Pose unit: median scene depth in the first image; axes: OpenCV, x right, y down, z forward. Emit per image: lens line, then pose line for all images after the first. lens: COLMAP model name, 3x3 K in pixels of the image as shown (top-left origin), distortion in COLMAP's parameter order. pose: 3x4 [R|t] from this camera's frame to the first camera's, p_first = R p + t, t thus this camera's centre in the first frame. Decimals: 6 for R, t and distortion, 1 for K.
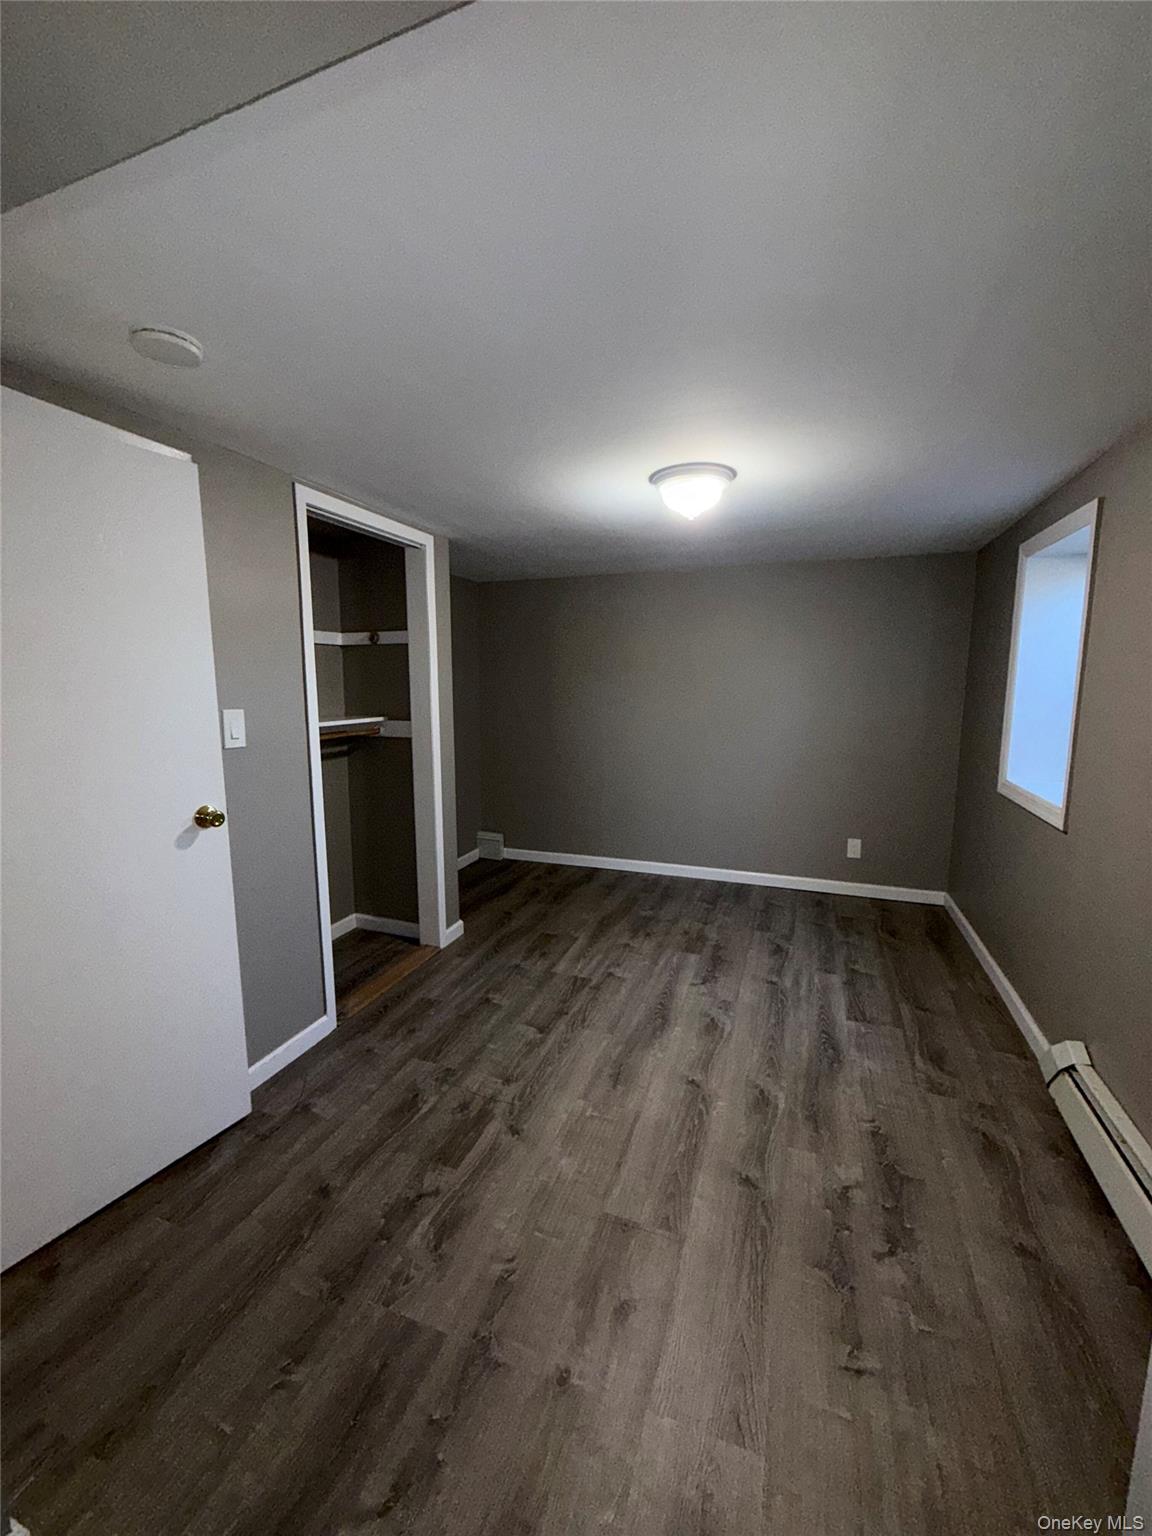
lens RADIAL K [[610.7, 0, 576.2], [0, 610.7, 767.6], [0, 0, 1]] dist [-0.000321, 0.000168]
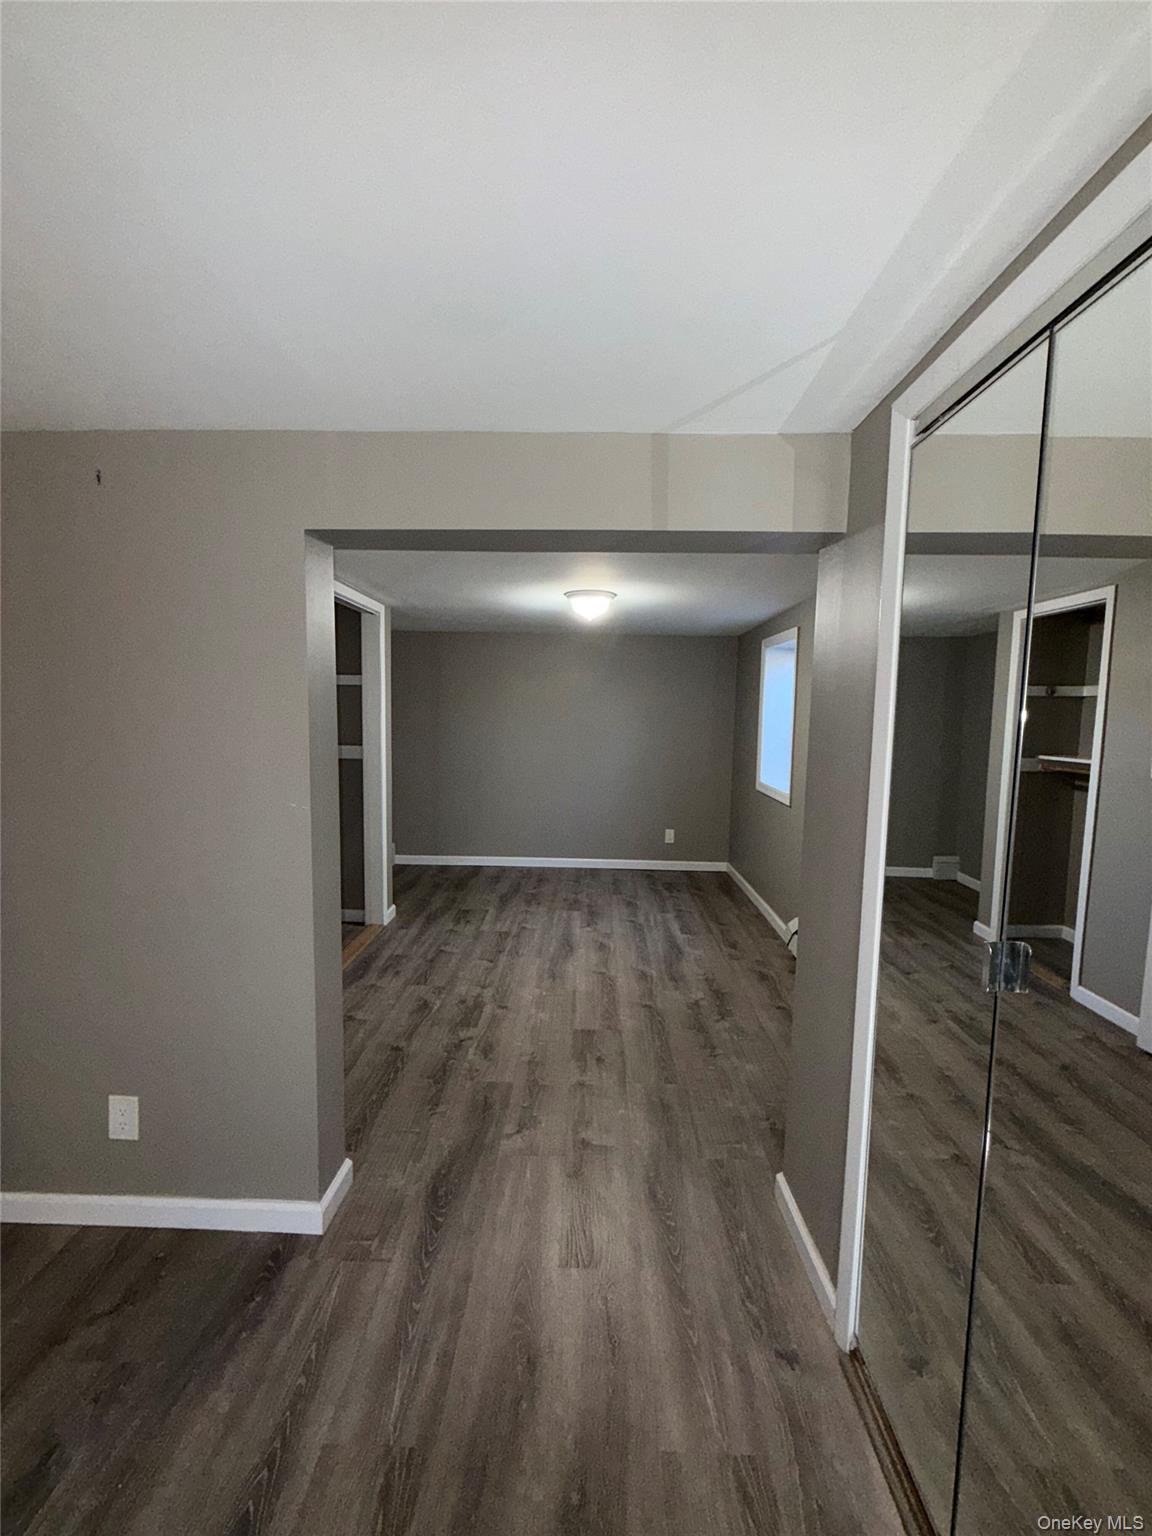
lens RADIAL K [[610.7, 0, 575.5], [0, 610.7, 767.6], [0, 0, 1]] dist [-0.000321, 0.000168]
pose [[0.946044, -0.011400, 0.323837, -0.340738], [0.026374, 0.998774, -0.041889, 0.045094], [-0.322963, 0.048170, 0.945185, -0.450158]]
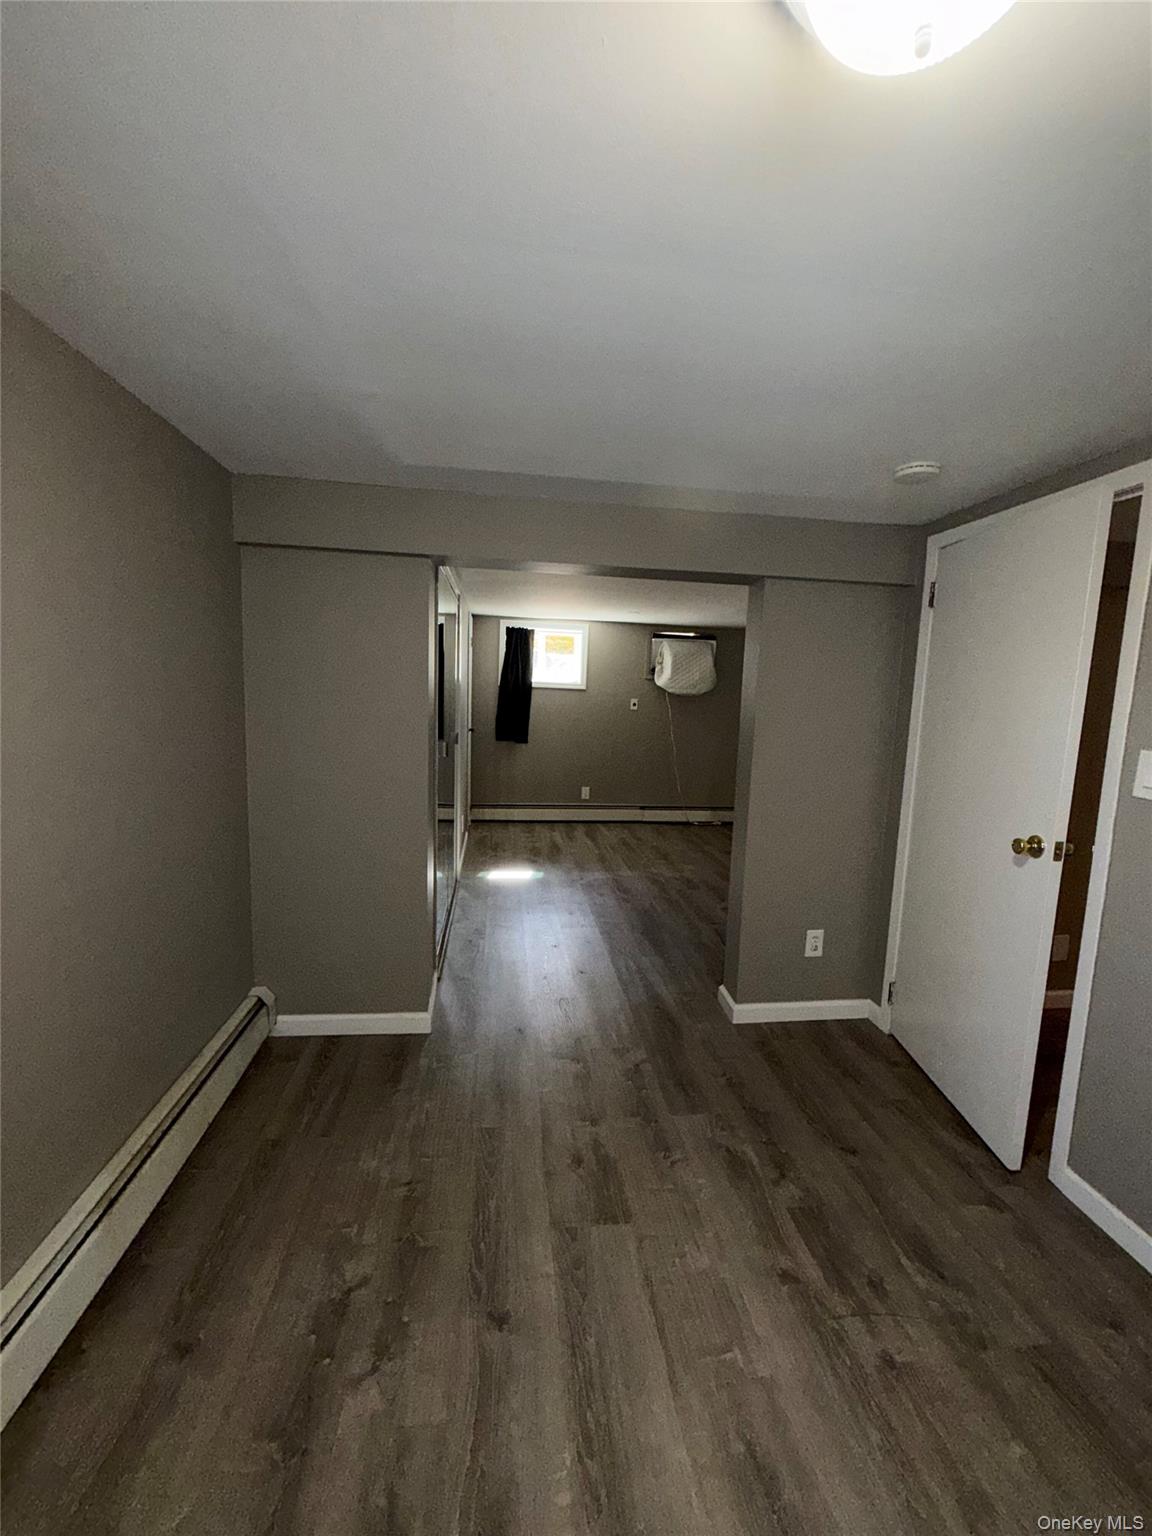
lens RADIAL K [[610.7, 0, 576.9], [0, 610.7, 765.2], [0, 0, 1]] dist [-0.000321, 0.000168]
pose [[-0.886680, 0.028372, -0.461512, 0.389498], [-0.097632, 0.964124, 0.246846, -0.165988], [0.451958, 0.263931, -0.852100, 1.108394]]
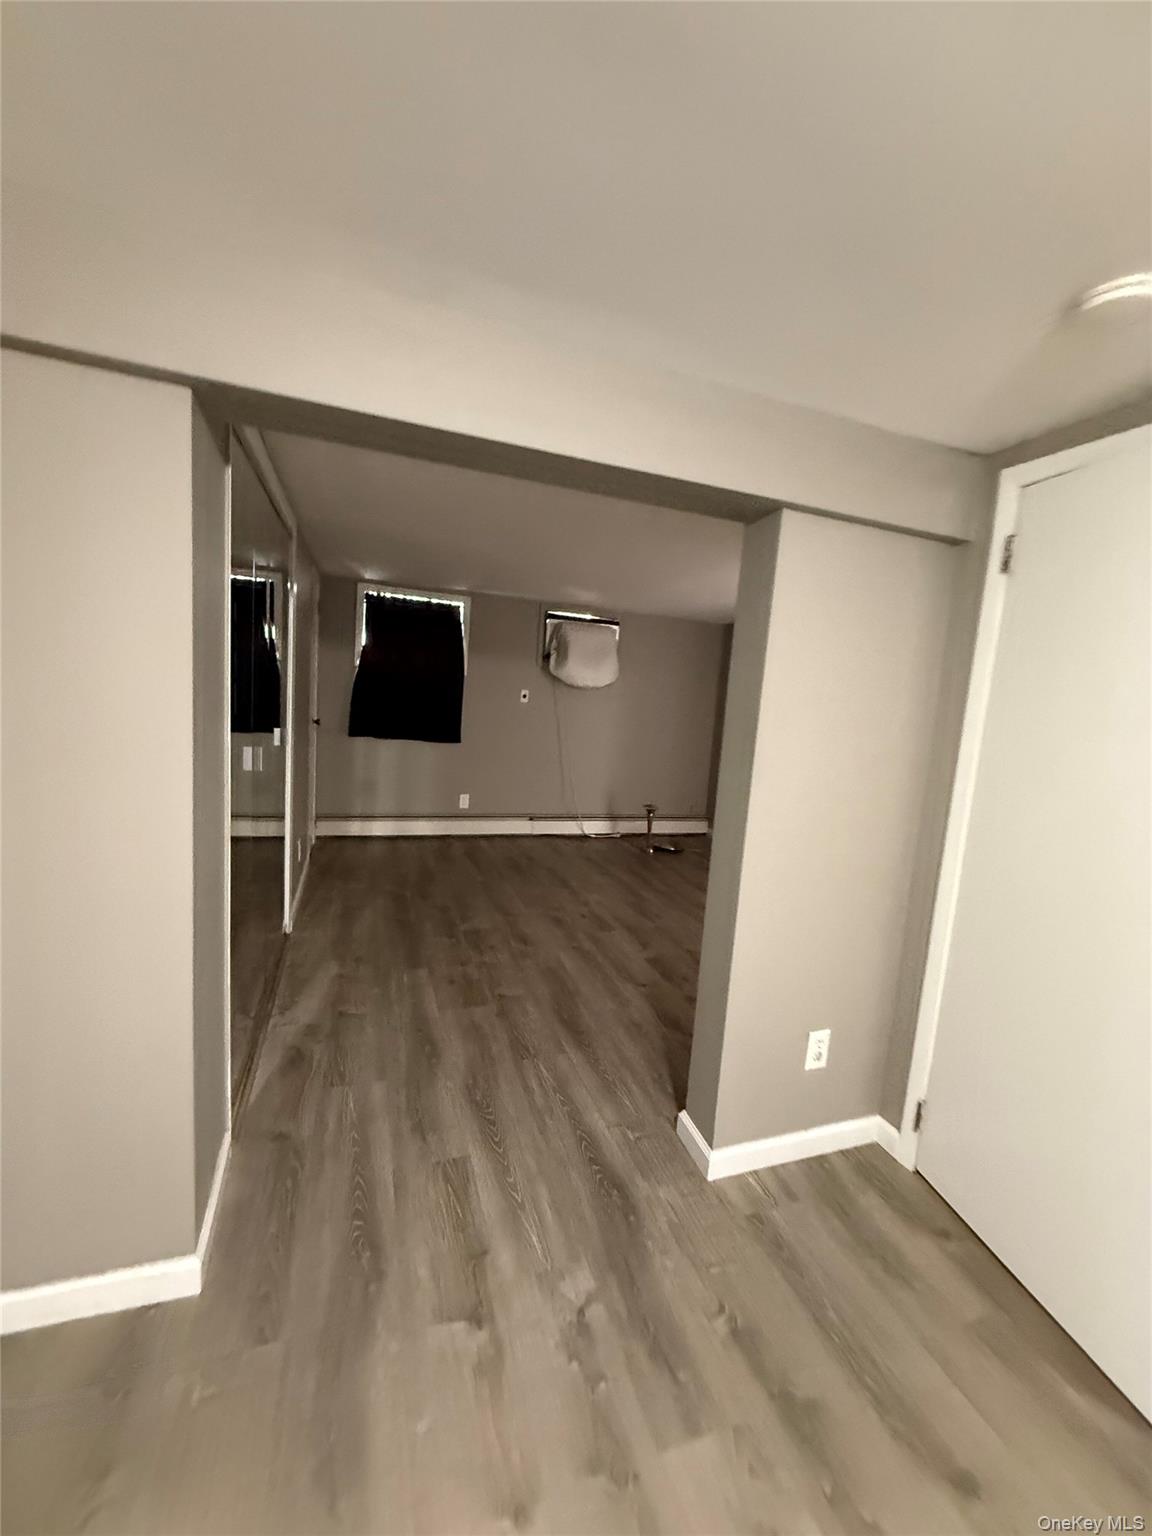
lens RADIAL K [[610.7, 0, 579.5], [0, 610.7, 768.9], [0, 0, 1]] dist [-0.000321, 0.000168]
pose [[-0.766606, 0.028418, -0.641489, 0.220414], [-0.163228, 0.957579, 0.237485, -0.097607], [0.621025, 0.286766, -0.729447, 0.713965]]
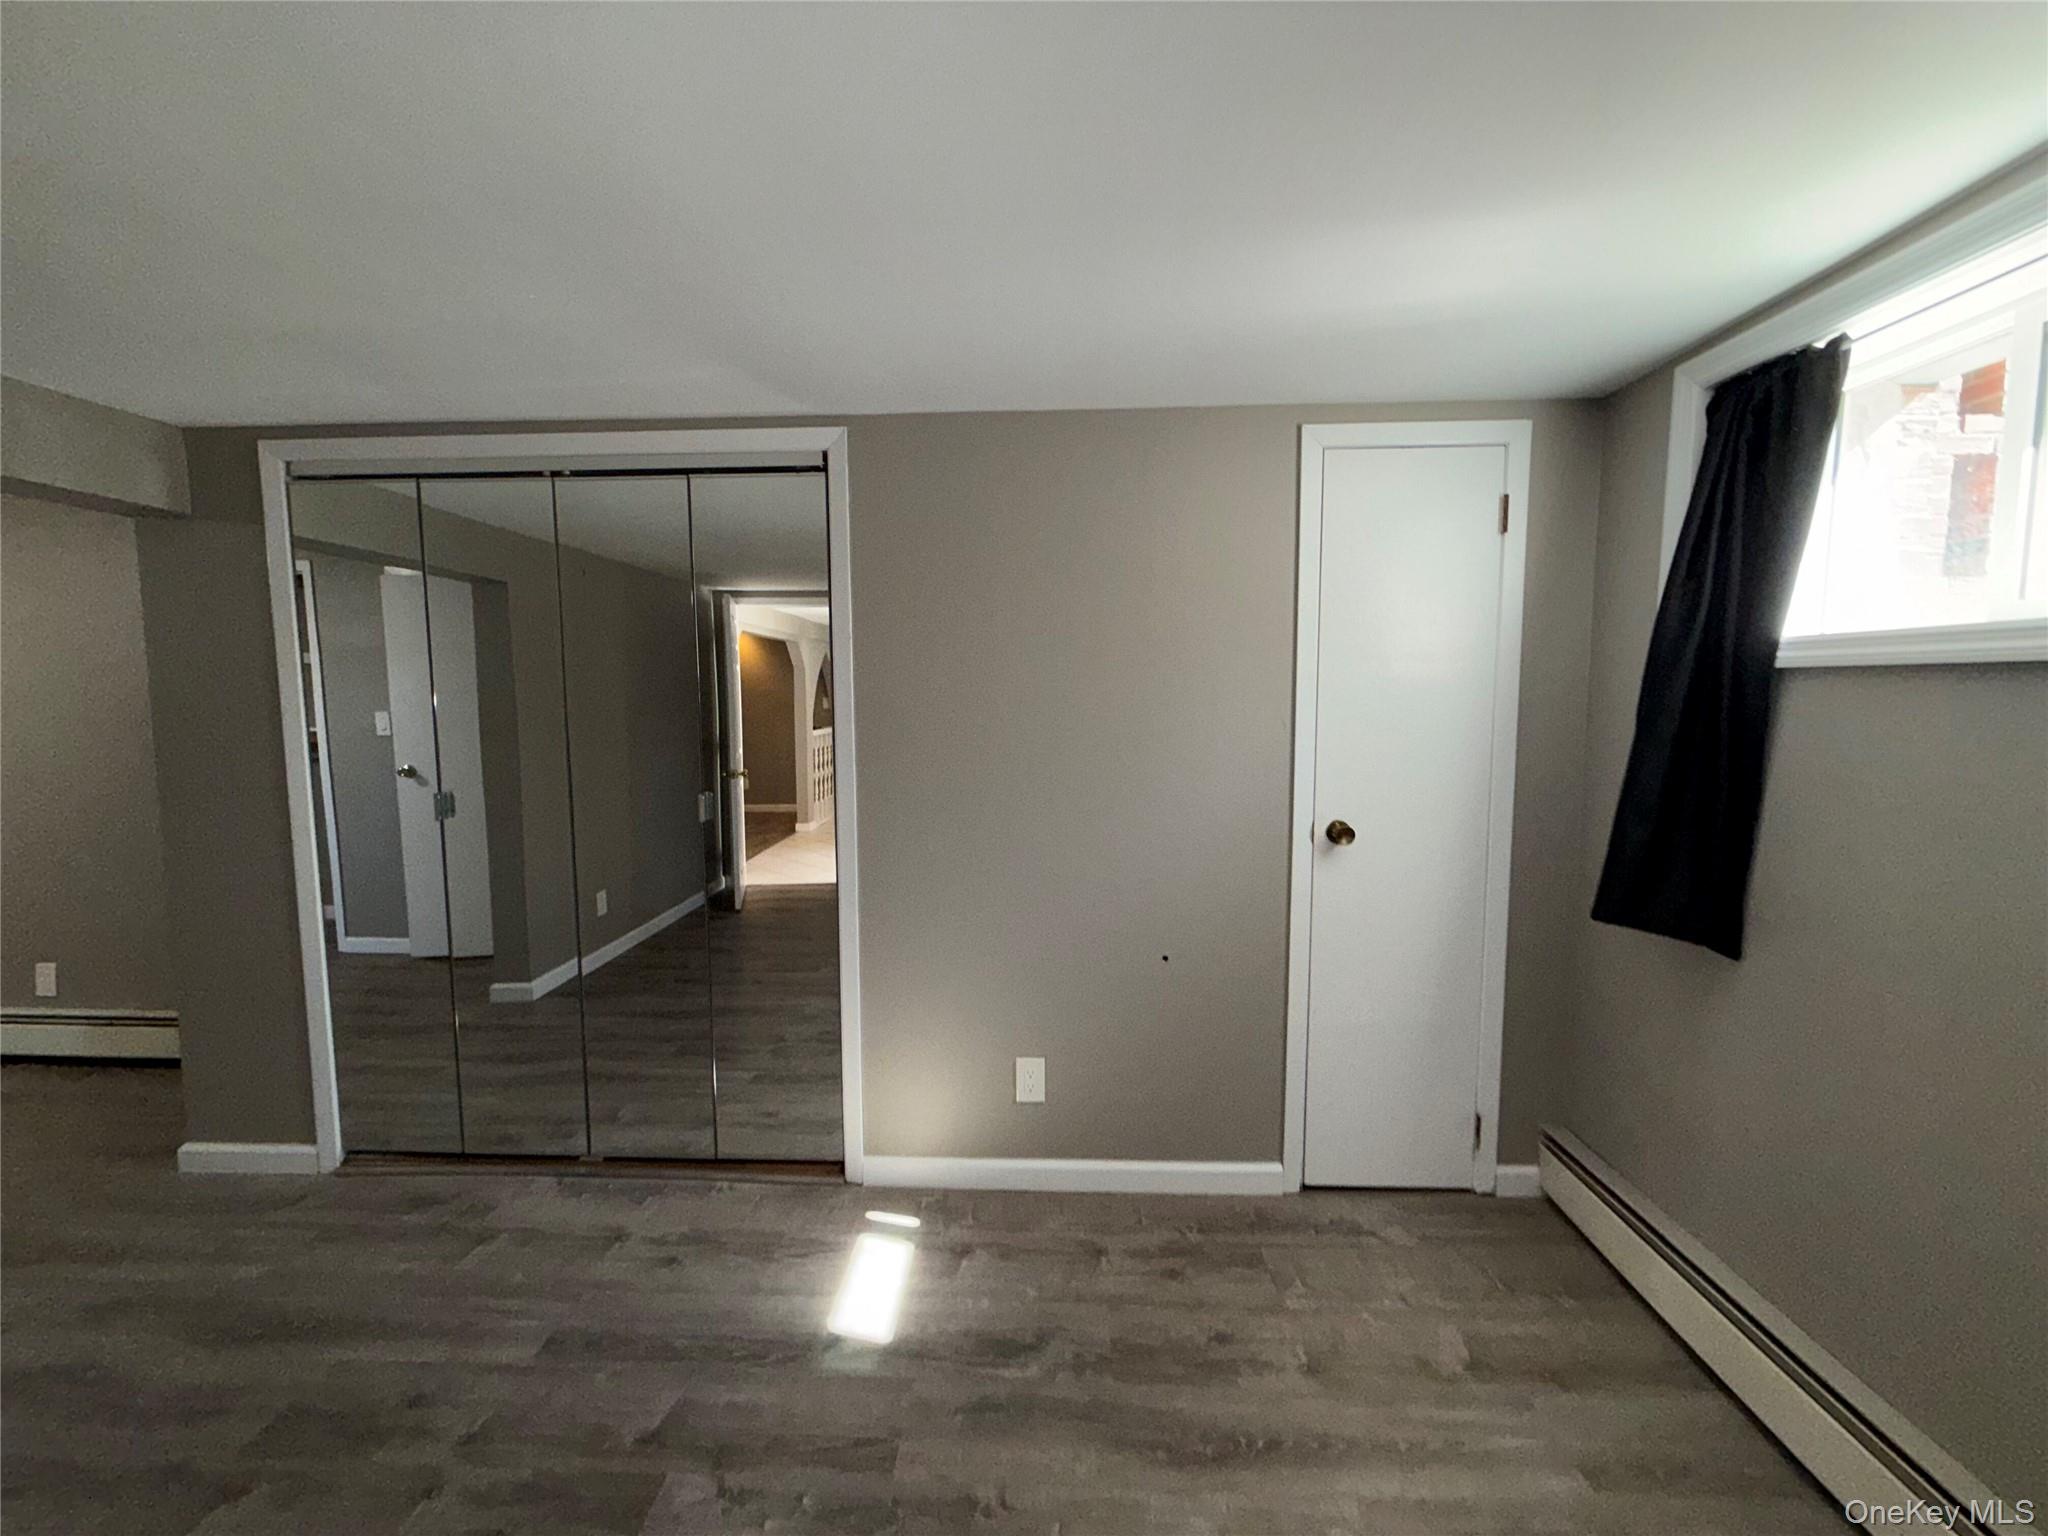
lens RADIAL K [[814.3, 0, 1024.0], [0, 814.3, 772.2], [0, 0, 1]] dist [-0.000321, 0.000168]
pose [[-0.302107, -0.090629, 0.948956, -1.075002], [0.139745, 0.980505, 0.138131, 0.087527], [-0.942975, 0.174343, -0.283552, -0.548295]]
